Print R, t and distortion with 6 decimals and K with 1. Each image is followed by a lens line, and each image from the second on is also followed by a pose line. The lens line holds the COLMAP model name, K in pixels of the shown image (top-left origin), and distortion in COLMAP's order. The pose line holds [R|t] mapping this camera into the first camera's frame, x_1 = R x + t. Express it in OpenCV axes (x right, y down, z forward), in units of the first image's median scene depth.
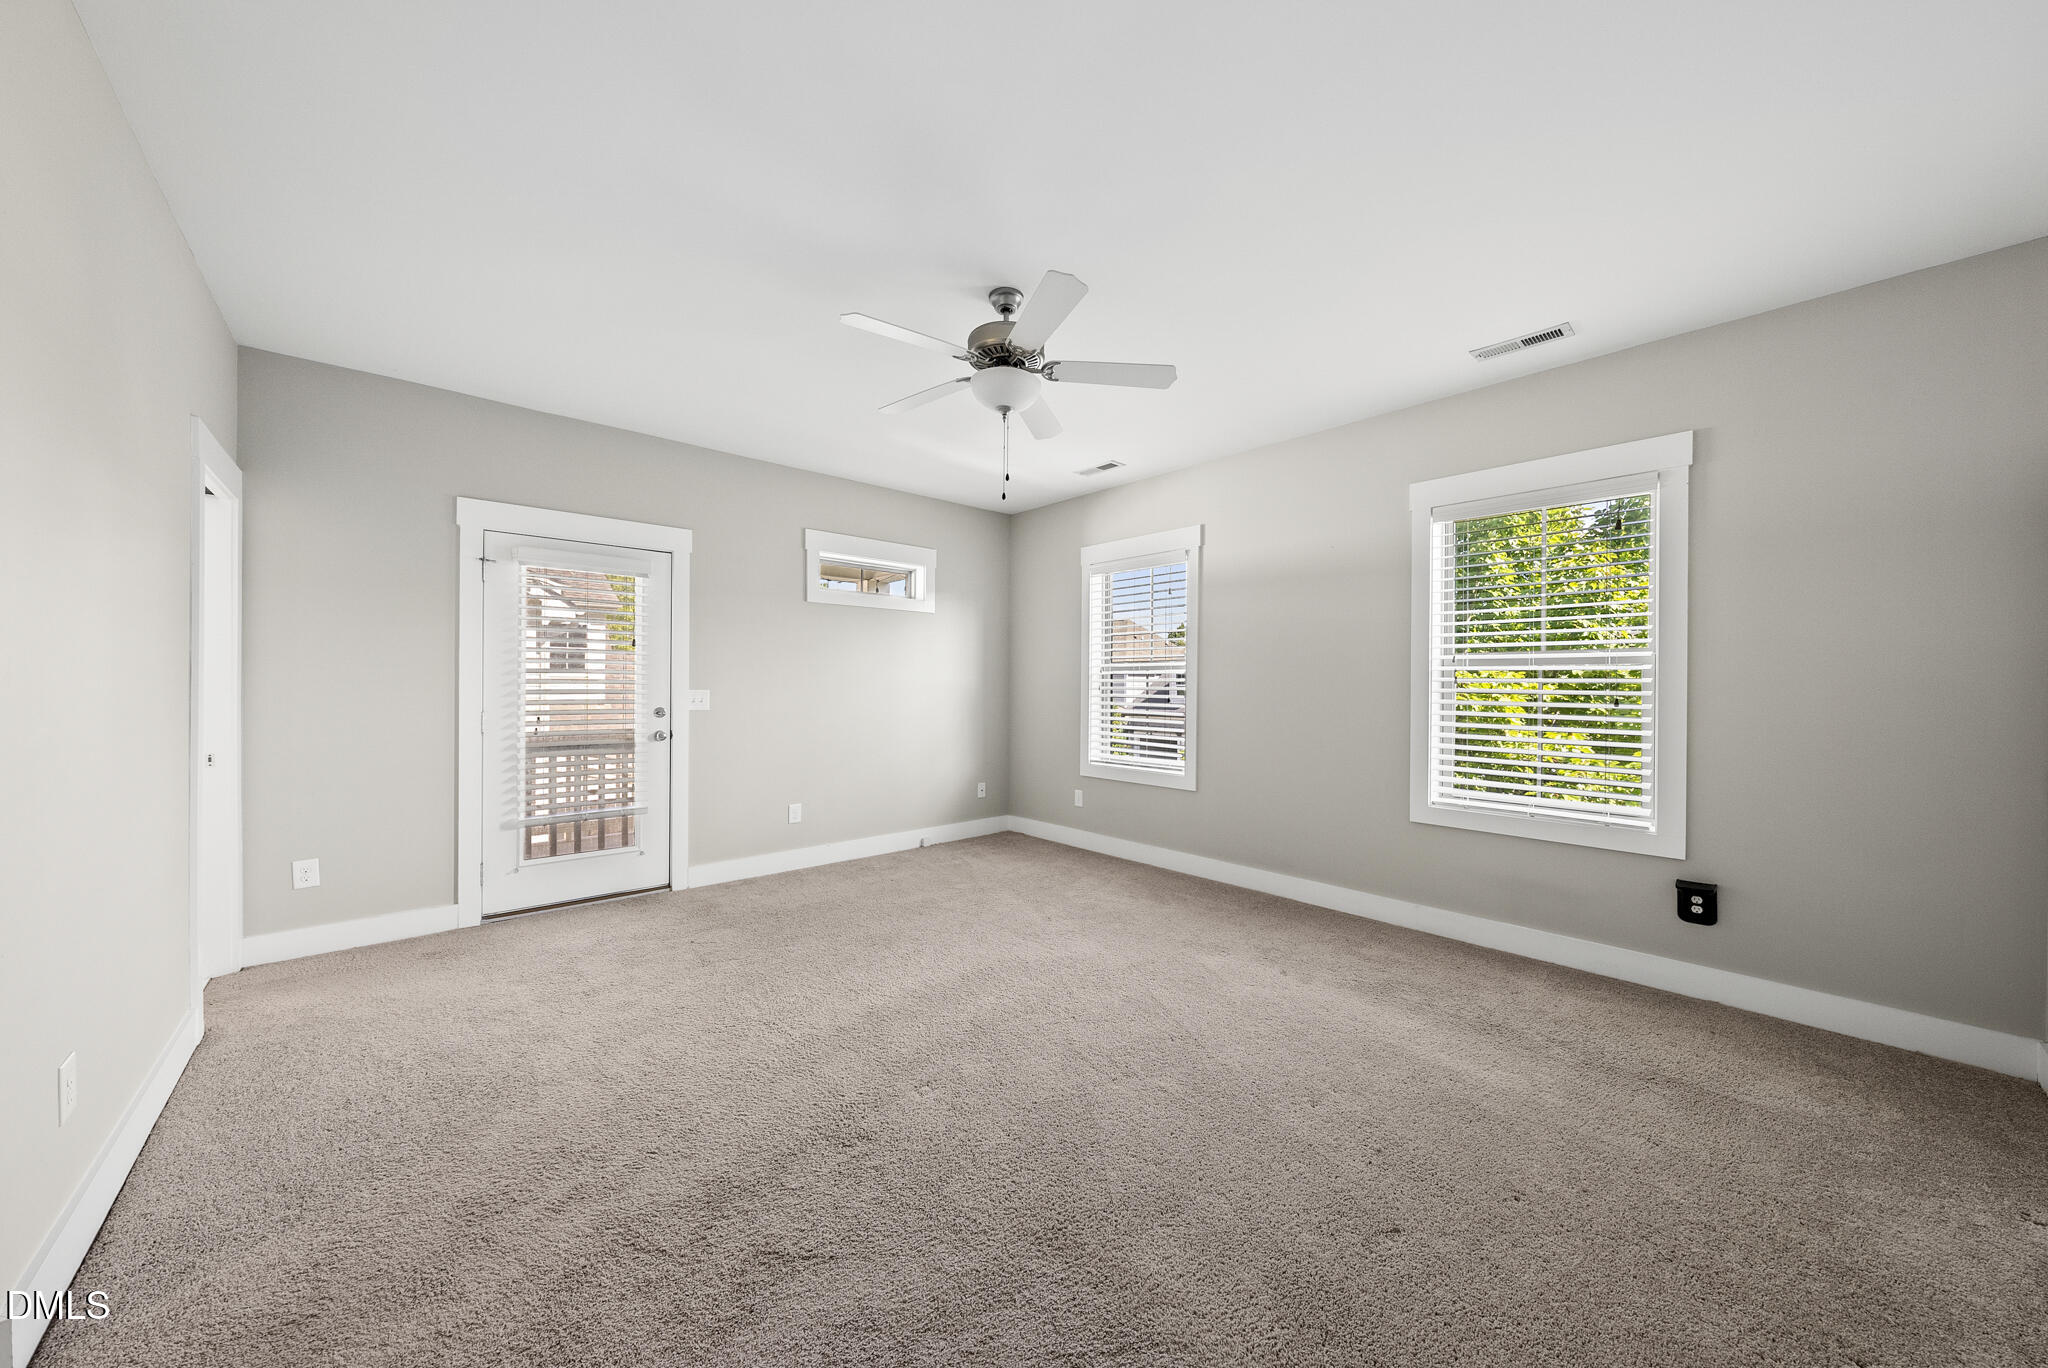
lens RADIAL K [[704.0, 0, 1027.4], [0, 704.0, 686.6], [0, 0, 1]] dist [-0.001093, -0.000291]
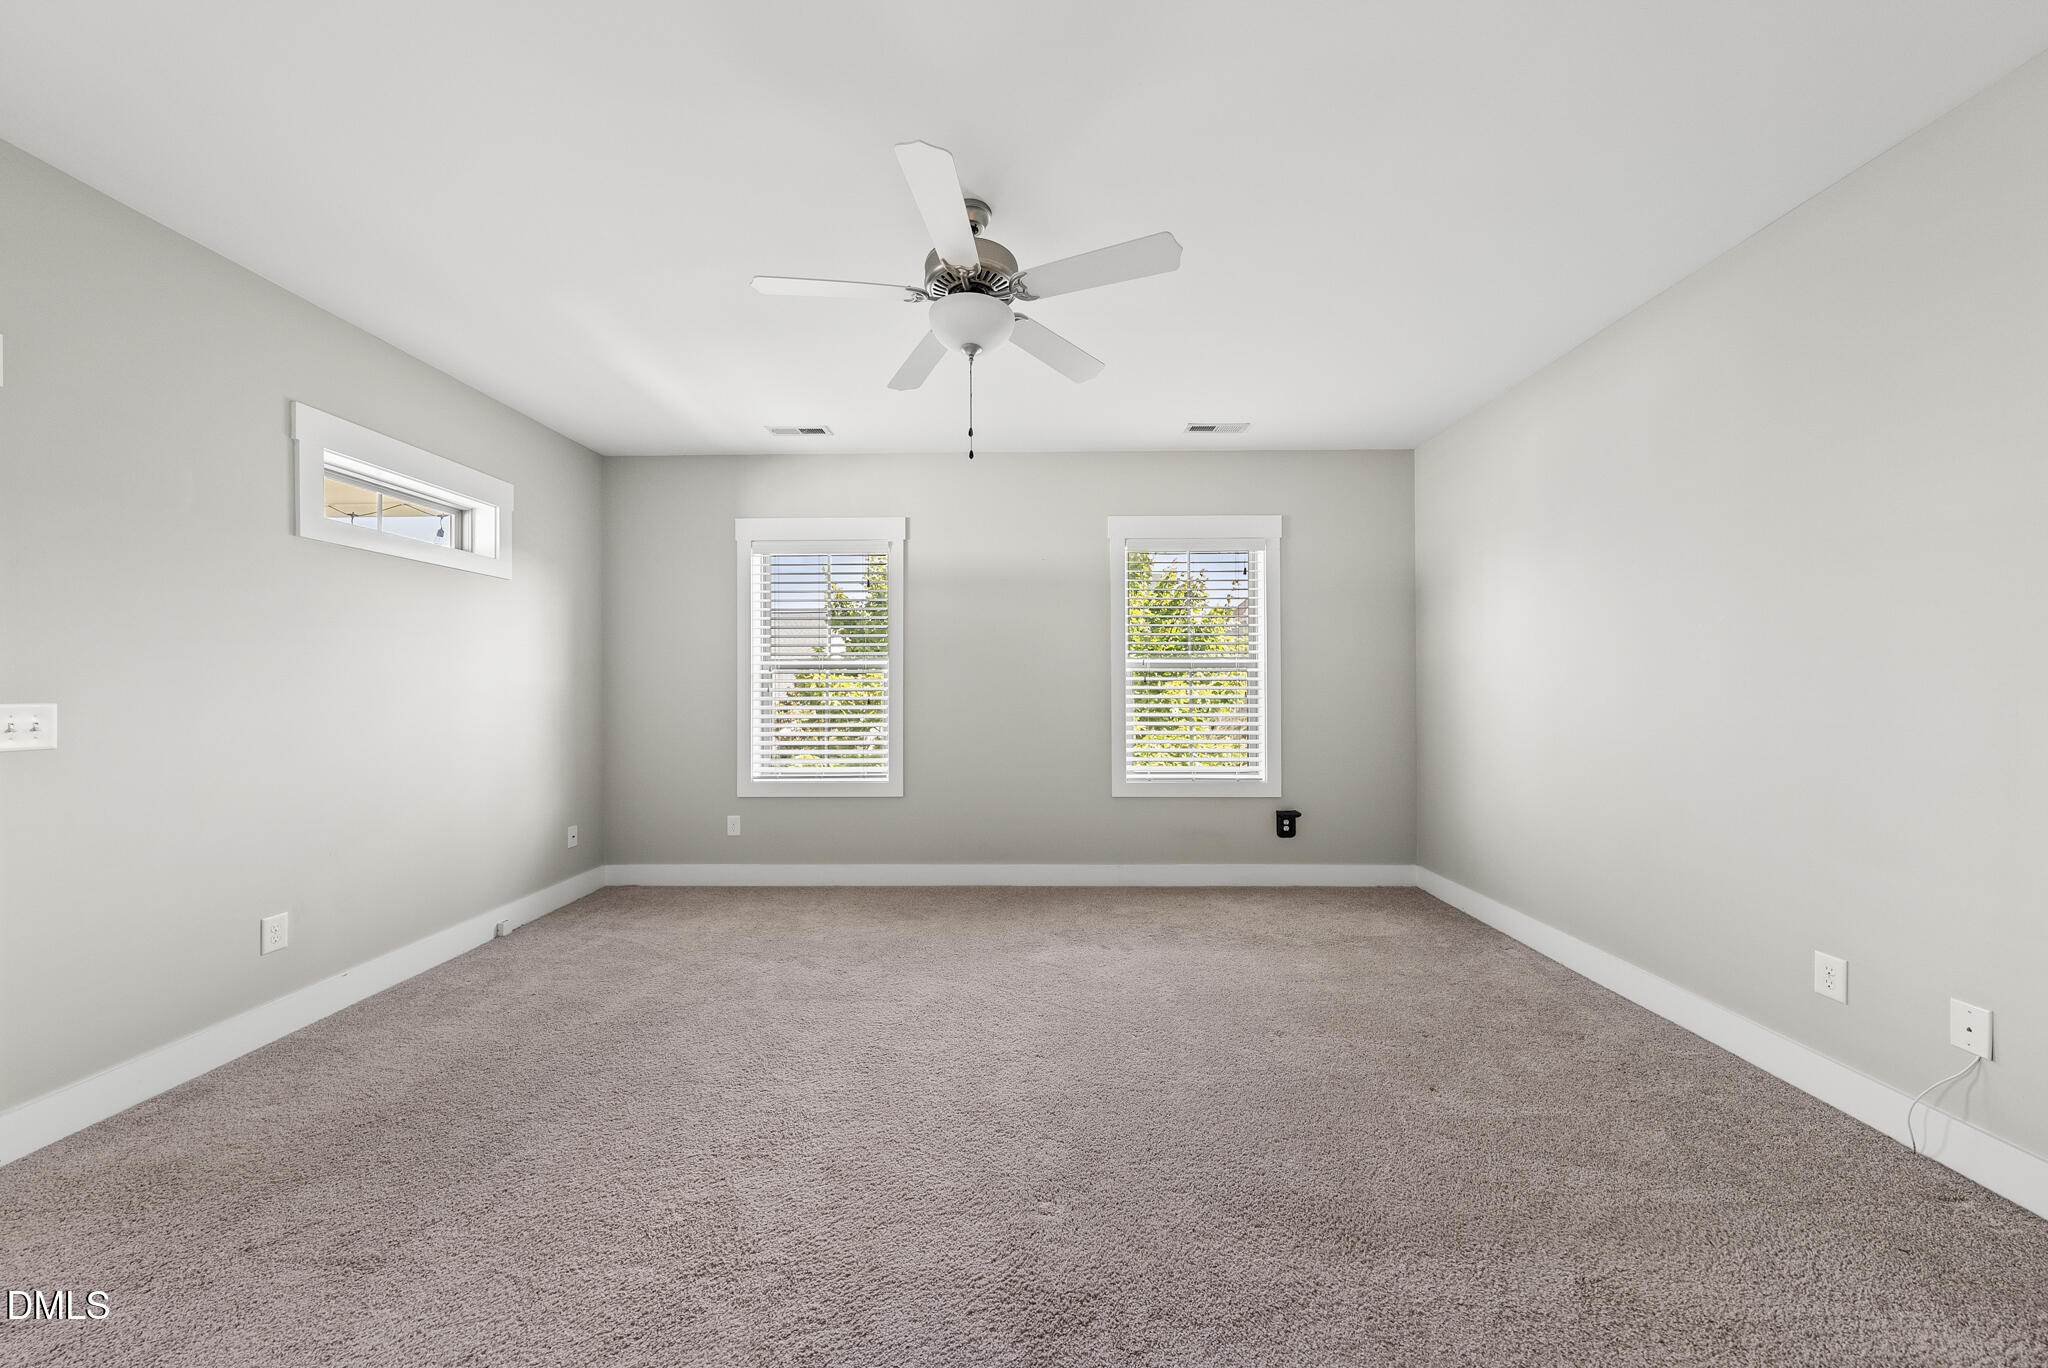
lens RADIAL K [[704.0, 0, 1027.4], [0, 704.0, 686.6], [0, 0, 1]] dist [-0.001093, -0.000291]
pose [[0.676962, -0.007774, 0.735977, -0.363309], [0.009476, 0.999953, 0.001847, -0.000519], [-0.735957, 0.005724, 0.677004, 0.243531]]
